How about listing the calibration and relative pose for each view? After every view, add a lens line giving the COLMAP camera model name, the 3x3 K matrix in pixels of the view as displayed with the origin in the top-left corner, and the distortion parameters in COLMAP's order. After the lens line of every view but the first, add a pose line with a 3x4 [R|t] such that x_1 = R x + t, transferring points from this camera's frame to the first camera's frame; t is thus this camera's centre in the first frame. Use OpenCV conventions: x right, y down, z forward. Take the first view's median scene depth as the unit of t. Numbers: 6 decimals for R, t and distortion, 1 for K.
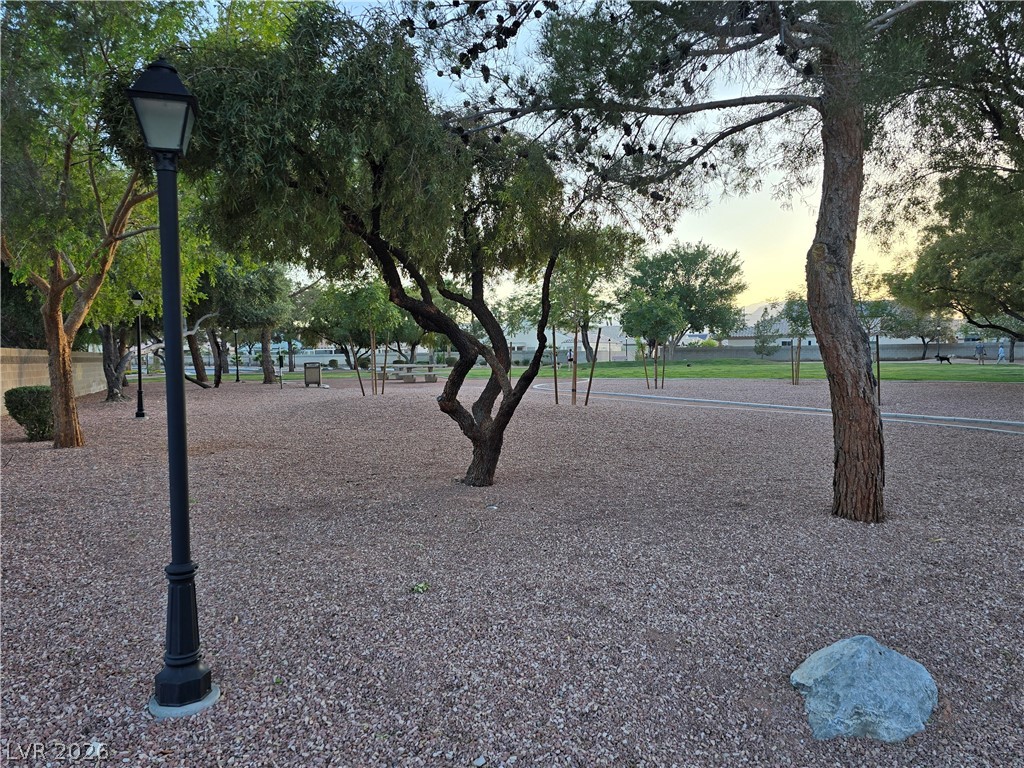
lens RADIAL K [[719.7, 0, 516.9], [0, 719.7, 385.5], [0, 0, 1]] dist [0.068233, -0.055285]
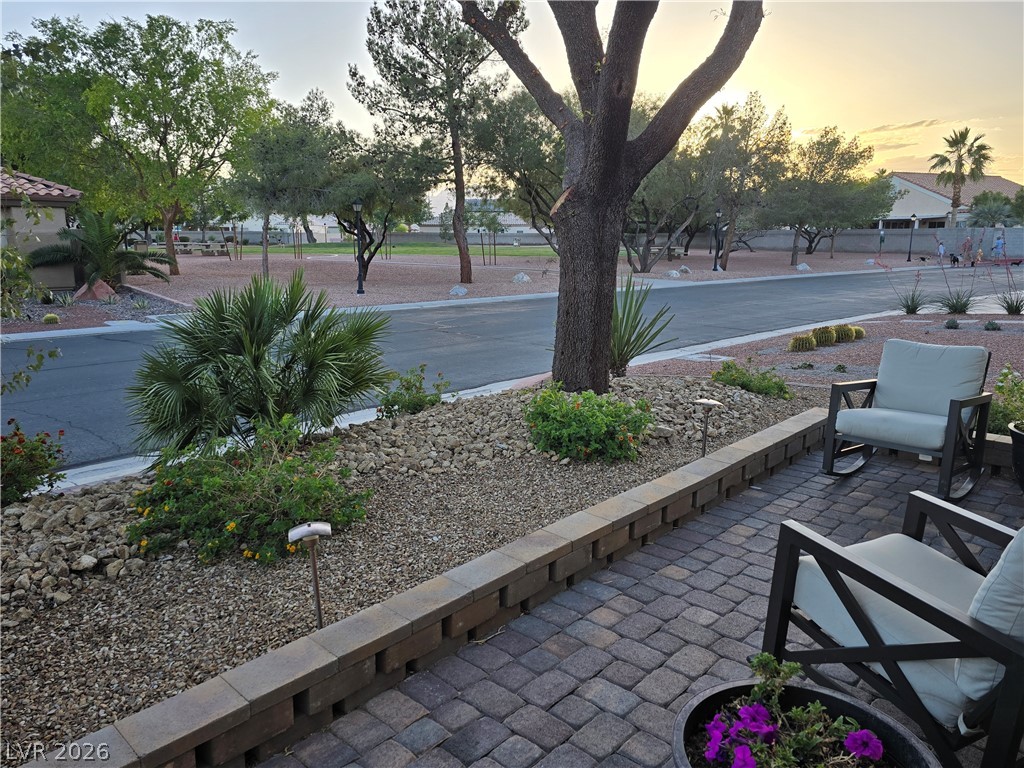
lens RADIAL K [[719.7, 0, 516.9], [0, 719.7, 385.5], [0, 0, 1]] dist [0.068233, -0.055285]
pose [[0.912149, -0.068591, 0.404078, -0.111673], [0.003080, 0.987016, 0.160592, 0.011451], [-0.409847, -0.145239, 0.900517, -0.334732]]
